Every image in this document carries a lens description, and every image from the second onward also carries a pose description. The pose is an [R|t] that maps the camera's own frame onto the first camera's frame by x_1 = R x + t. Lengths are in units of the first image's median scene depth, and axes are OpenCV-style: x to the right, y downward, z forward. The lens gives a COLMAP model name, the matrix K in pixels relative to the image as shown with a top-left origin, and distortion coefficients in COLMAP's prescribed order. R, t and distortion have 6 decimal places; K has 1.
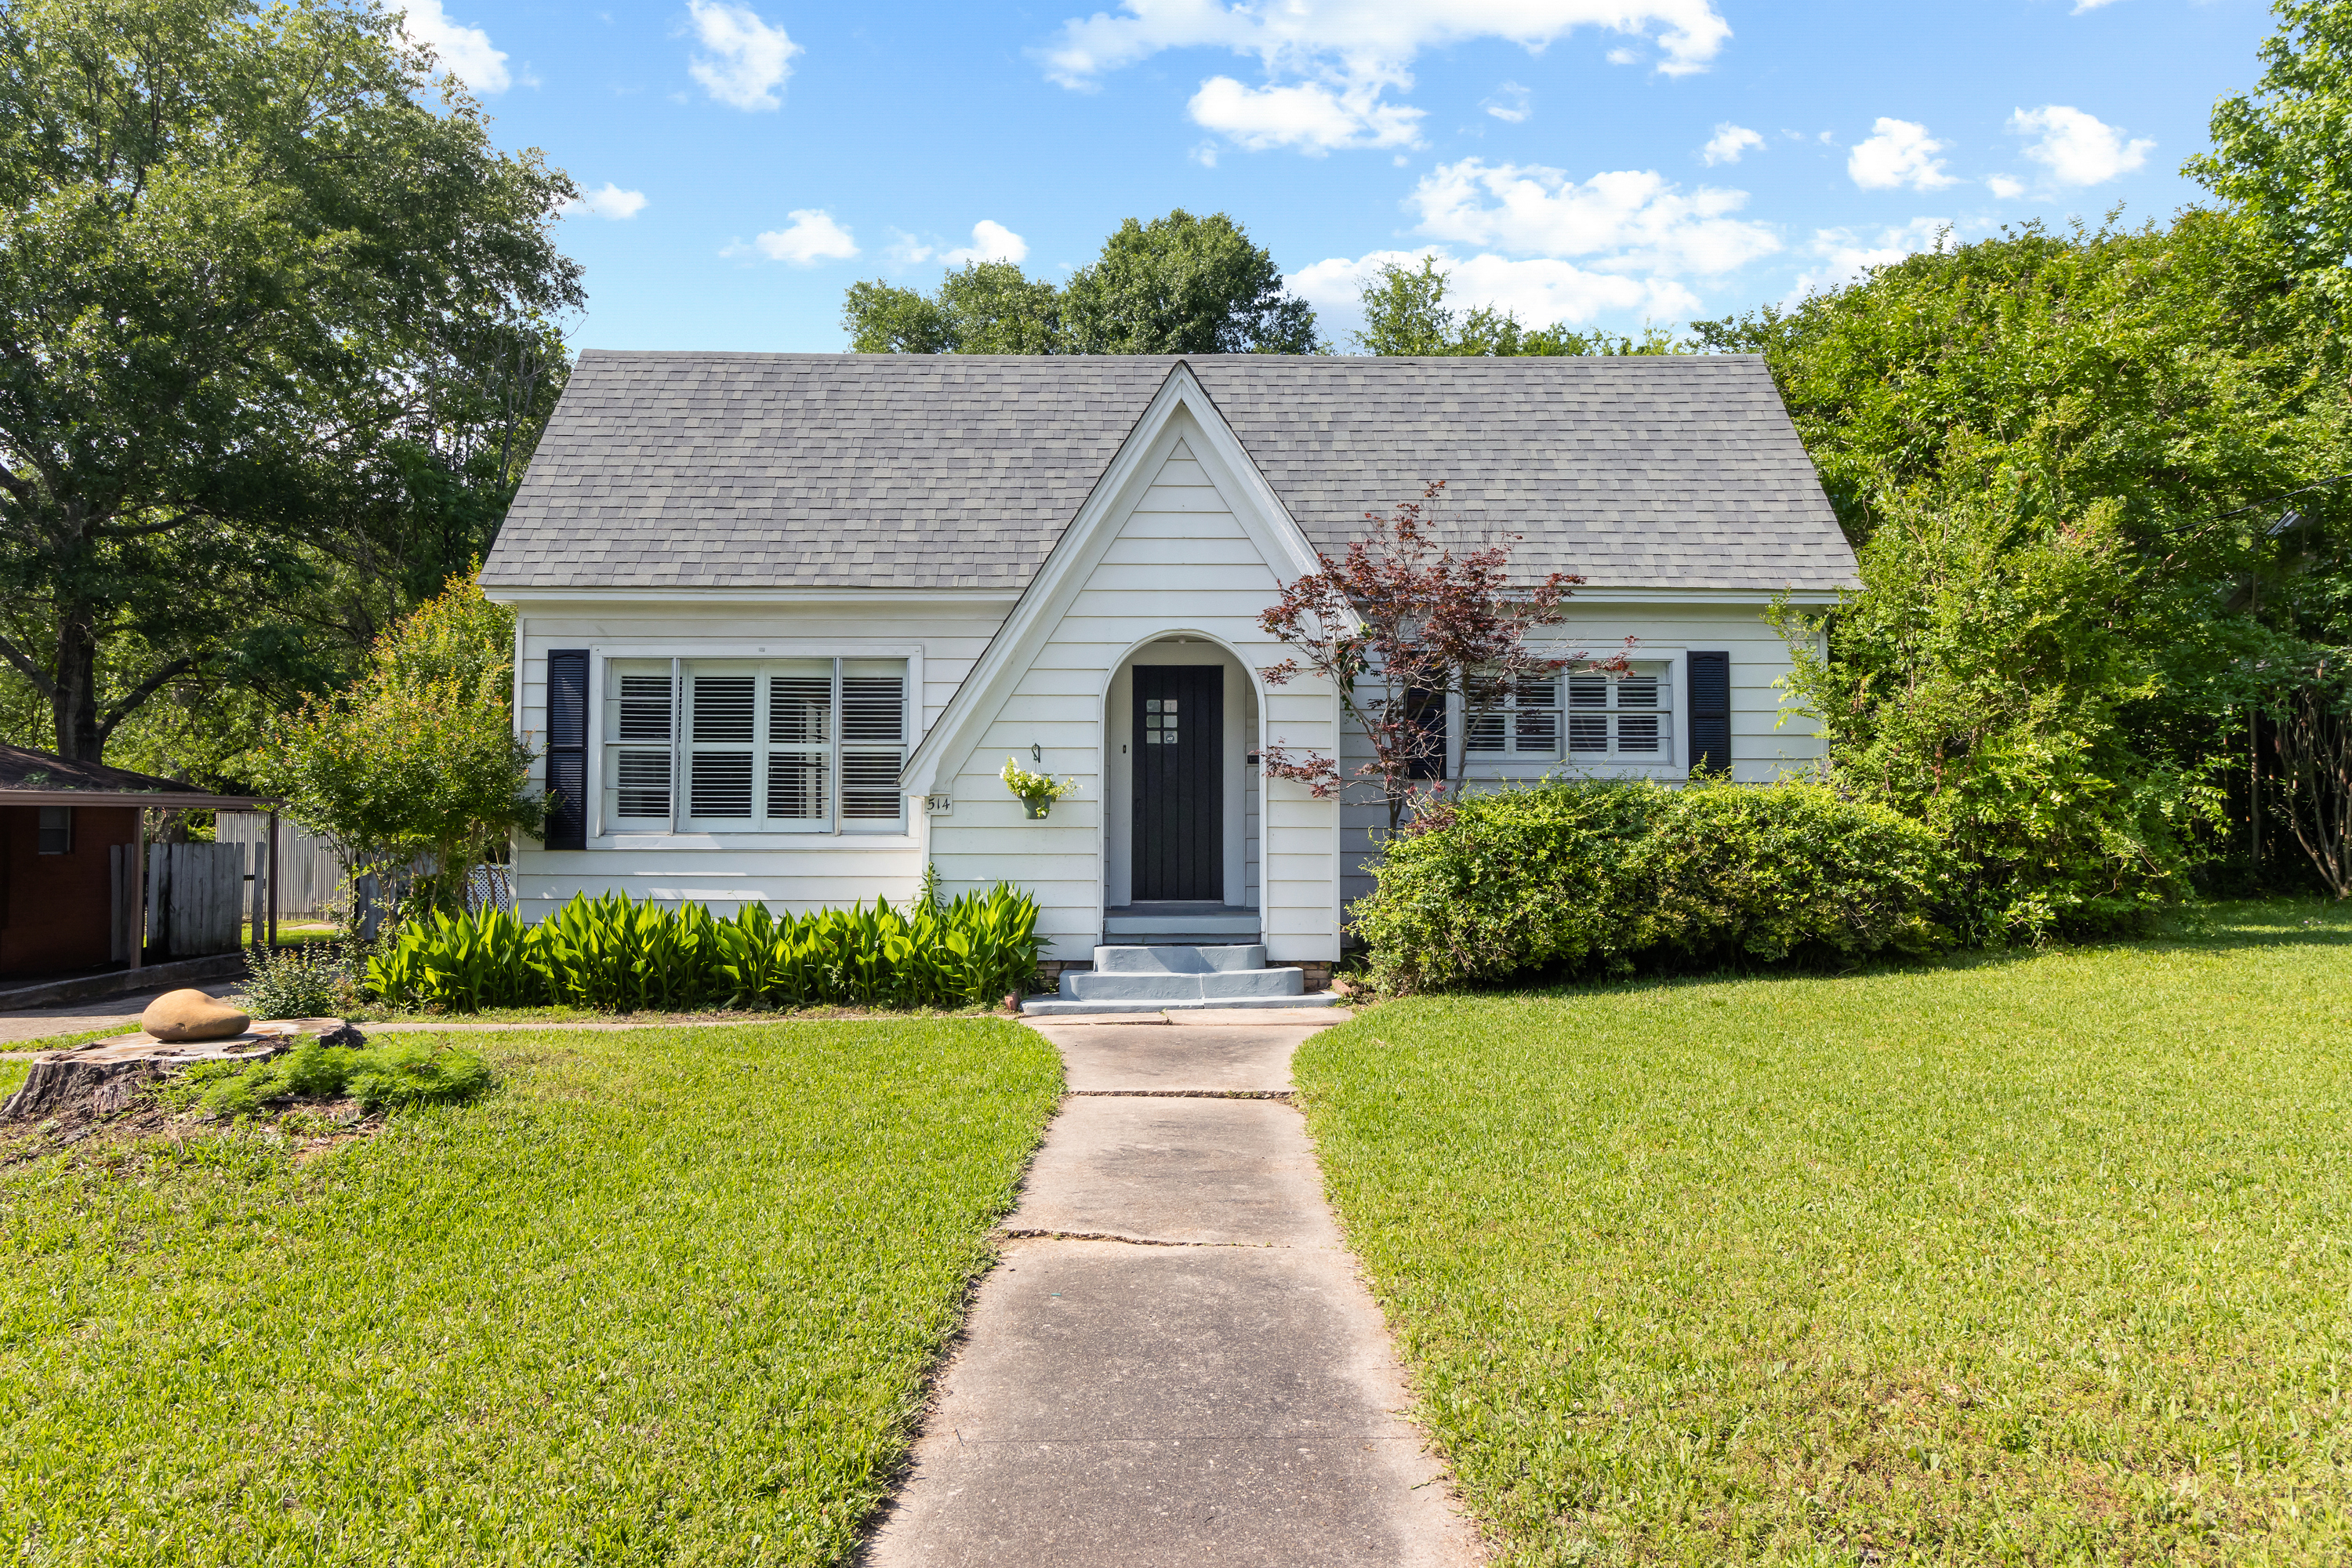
lens RADIAL K [[1449.0, 0, 1176.0], [0, 1449.0, 784.0], [0, 0, 1]] dist [-0.005604, -0.001356]
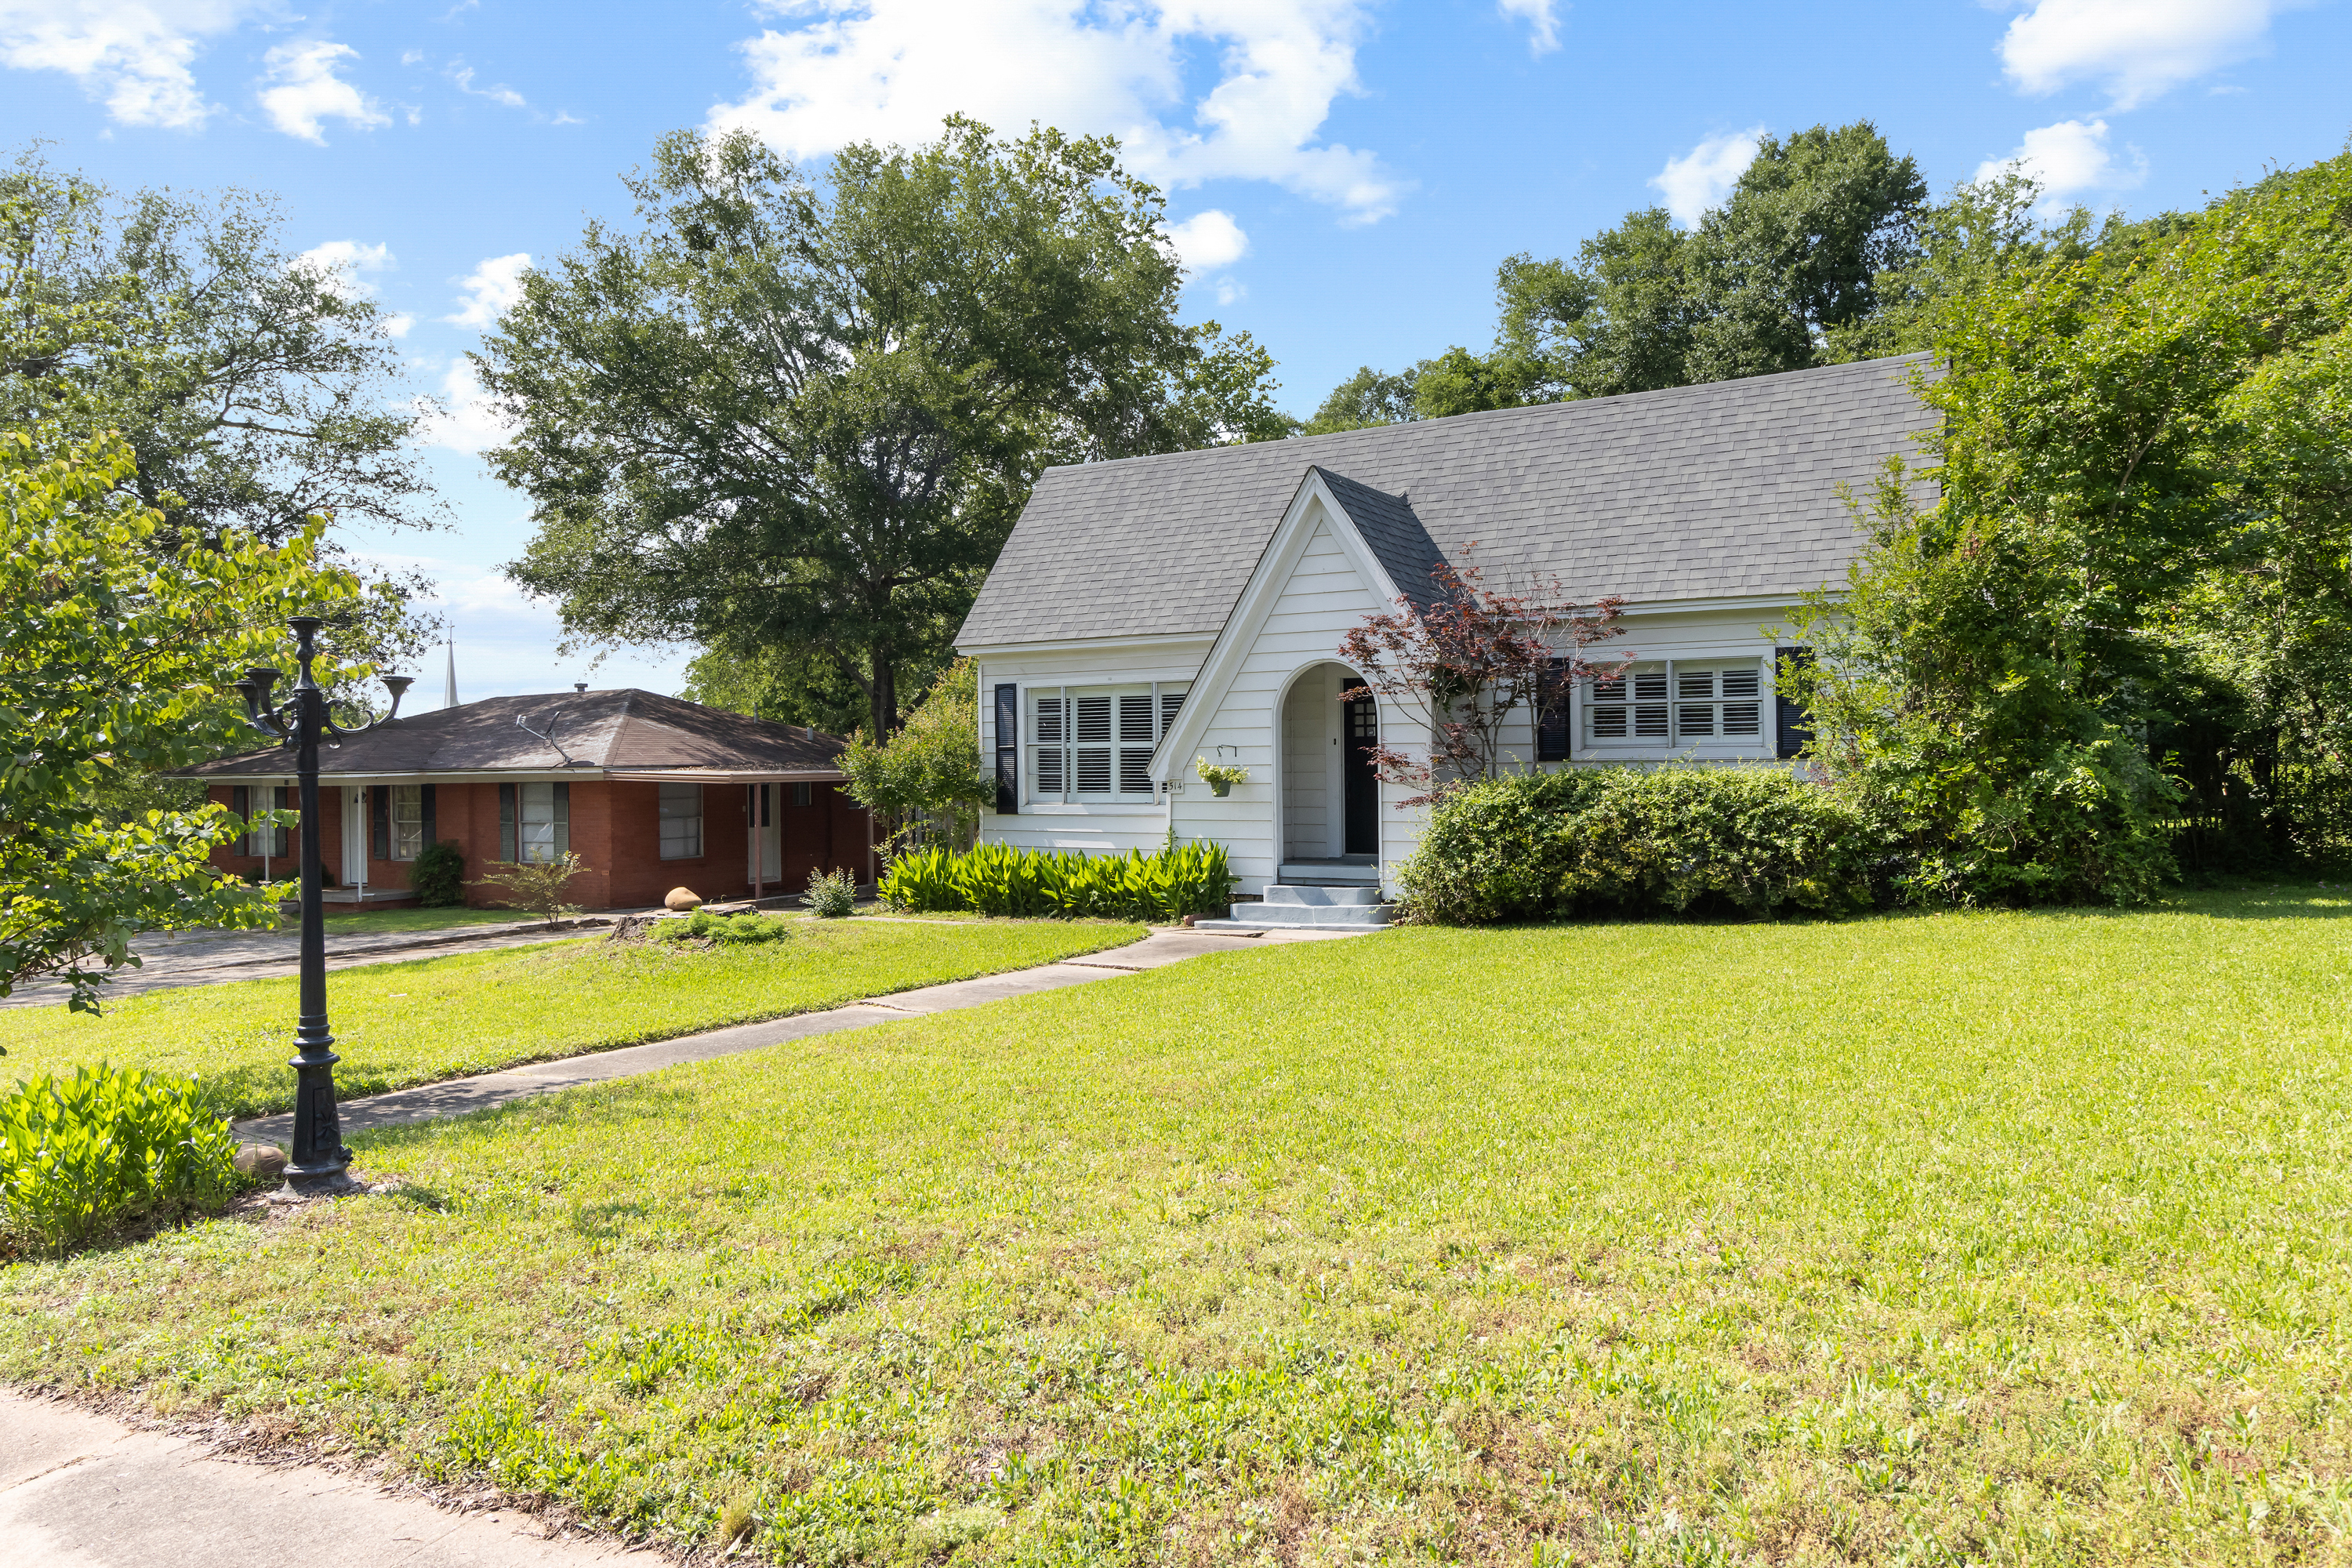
lens RADIAL K [[1449.0, 0, 1176.0], [0, 1449.0, 784.0], [0, 0, 1]] dist [-0.005604, -0.001356]
pose [[0.862816, -0.006135, -0.505481, 0.532544], [0.024958, 0.999224, 0.030473, -0.030248], [0.504902, -0.038909, 0.862299, -0.246799]]
